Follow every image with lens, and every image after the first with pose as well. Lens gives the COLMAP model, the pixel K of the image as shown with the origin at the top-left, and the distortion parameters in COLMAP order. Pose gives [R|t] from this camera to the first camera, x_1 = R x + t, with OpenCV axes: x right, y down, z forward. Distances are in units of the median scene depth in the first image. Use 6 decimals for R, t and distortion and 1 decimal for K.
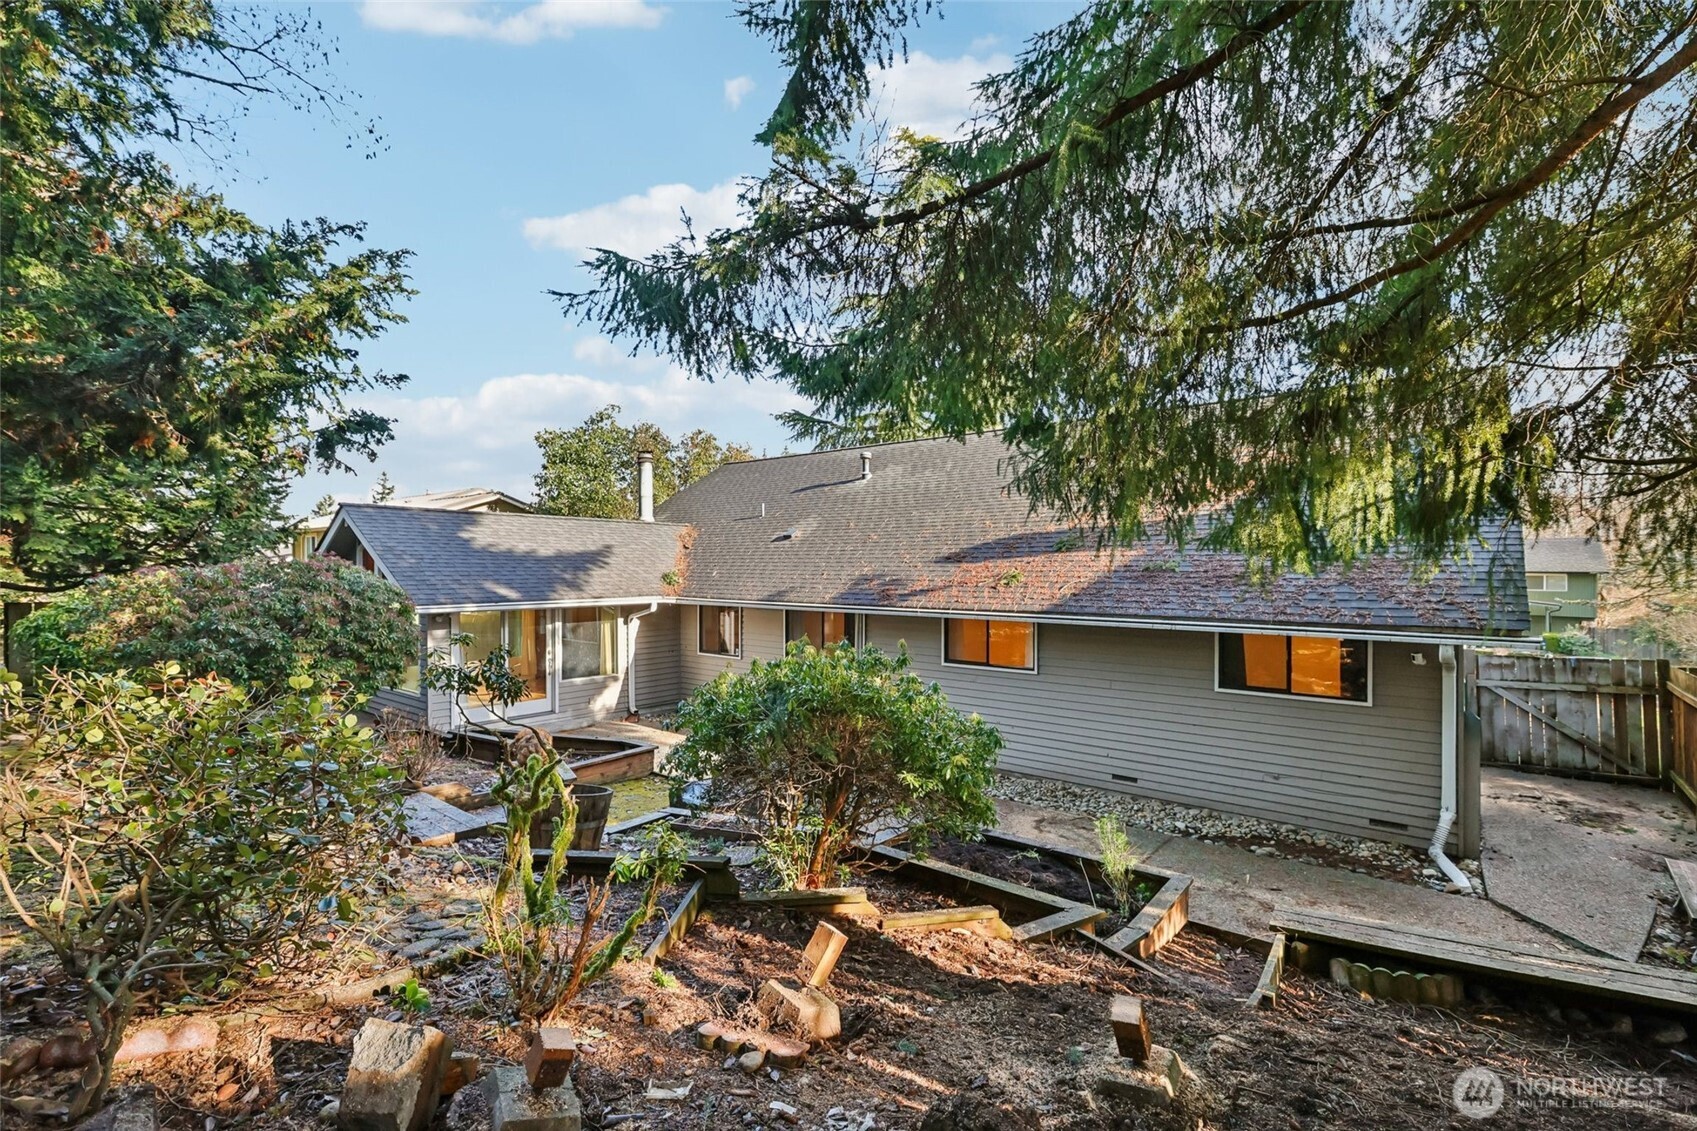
lens RADIAL K [[763.3, 0, 851.8], [0, 763.3, 564.3], [0, 0, 1]] dist [0.005539, 0.002212]
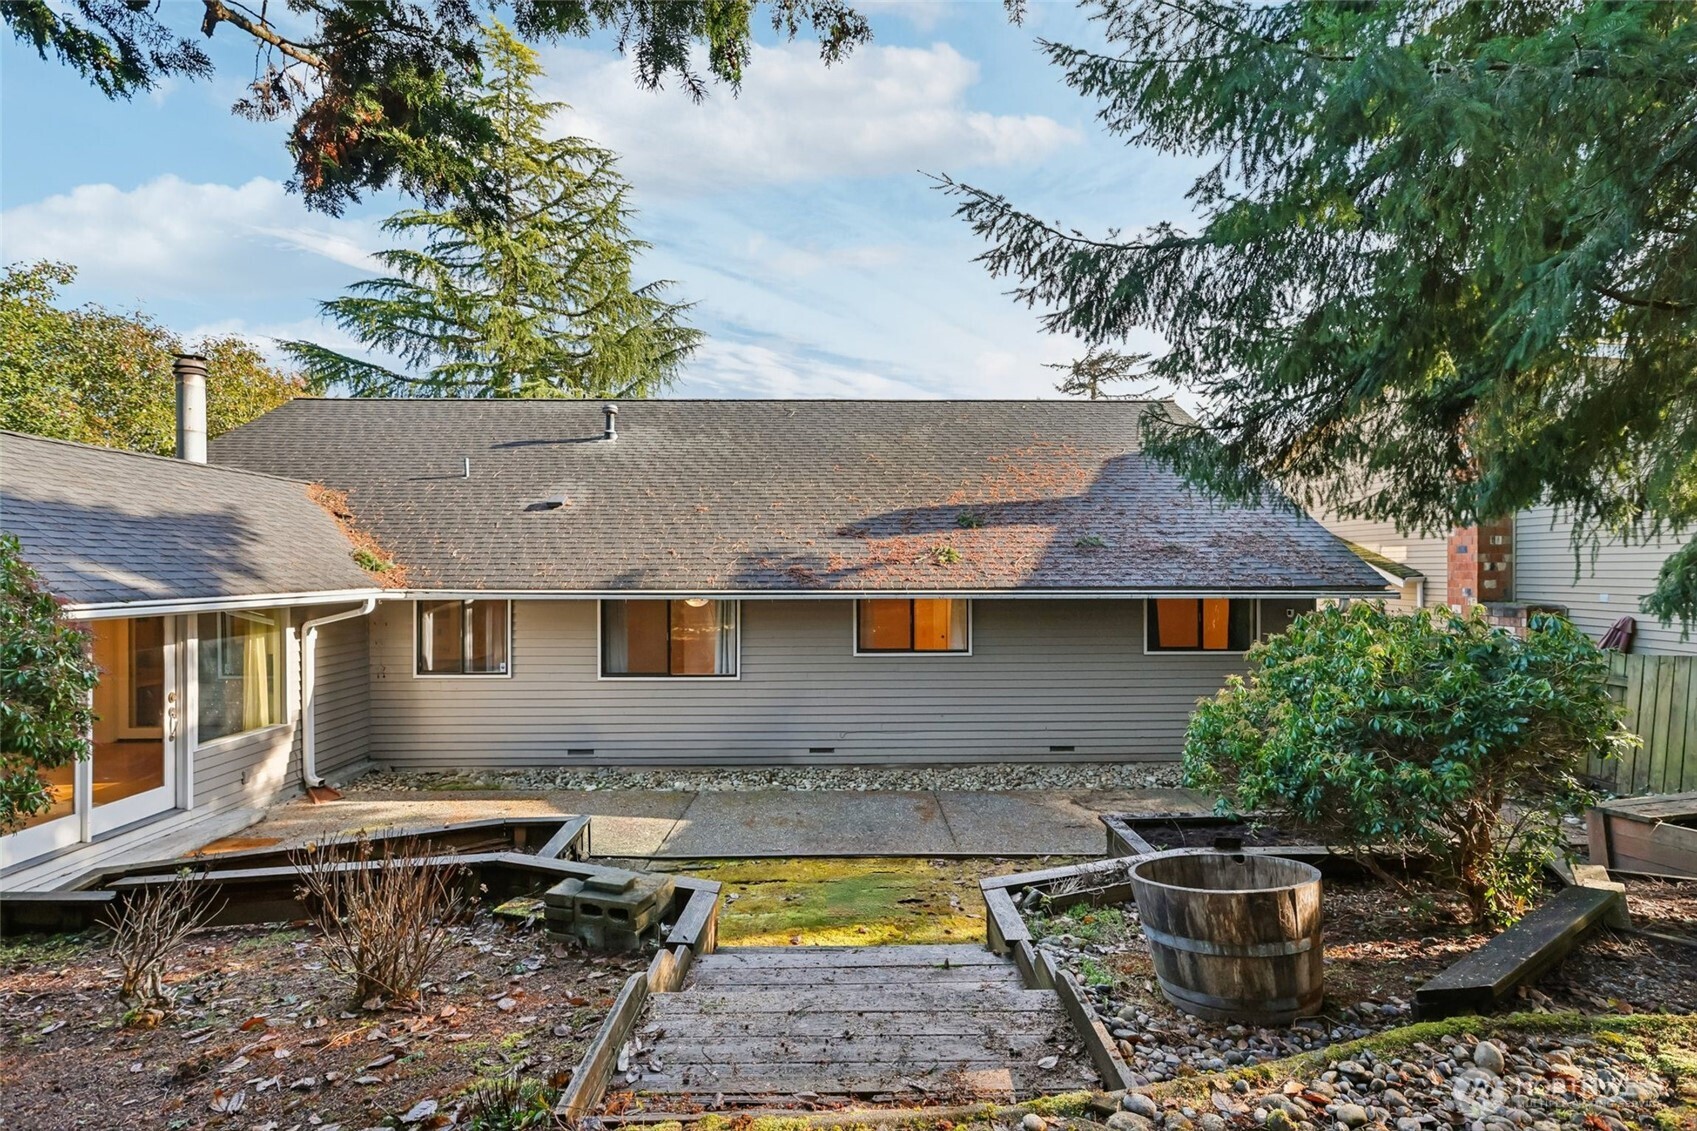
lens RADIAL K [[763.3, 0, 851.2], [0, 763.3, 568.8], [0, 0, 1]] dist [0.005539, 0.002212]
pose [[0.764496, -0.004156, 0.644615, -0.357246], [0.003893, 0.999991, 0.001830, 0.026207], [-0.644617, 0.001111, 0.764505, 0.278848]]
